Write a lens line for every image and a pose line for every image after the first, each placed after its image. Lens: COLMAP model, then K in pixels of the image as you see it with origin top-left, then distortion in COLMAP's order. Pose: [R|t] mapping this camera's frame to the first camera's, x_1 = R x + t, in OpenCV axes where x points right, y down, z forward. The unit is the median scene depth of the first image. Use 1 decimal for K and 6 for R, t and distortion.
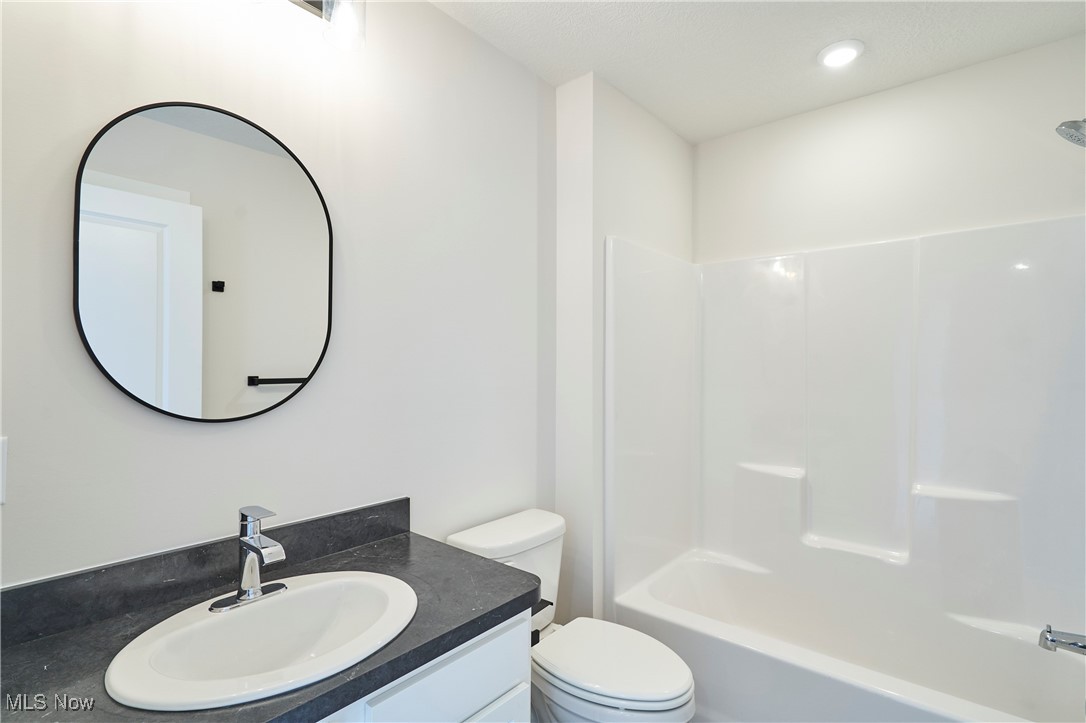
lens RADIAL K [[510.9, 0, 544.6], [0, 510.9, 365.1], [0, 0, 1]] dist [0.001652, 0.000431]
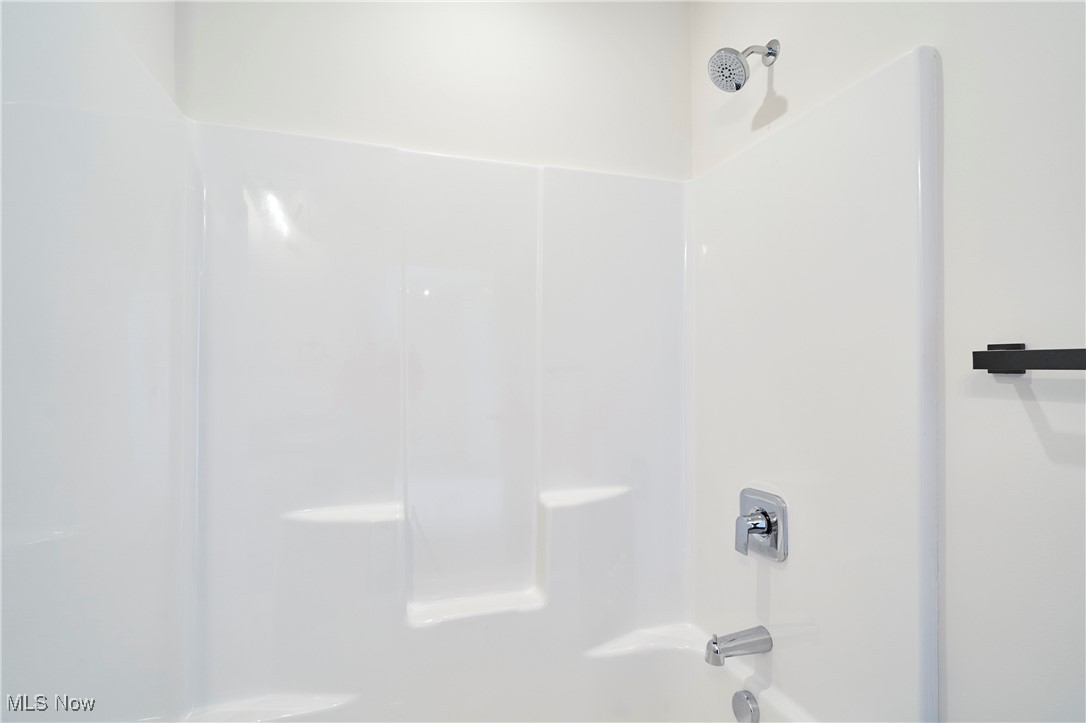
lens RADIAL K [[525.1, 0, 545.2], [0, 525.1, 375.9], [0, 0, 1]] dist [-0.001887, -0.000208]
pose [[0.539336, -0.008769, 0.842045, 0.074697], [0.009399, 0.999946, 0.004393, 0.054441], [-0.842038, 0.005545, 0.539389, 0.560590]]
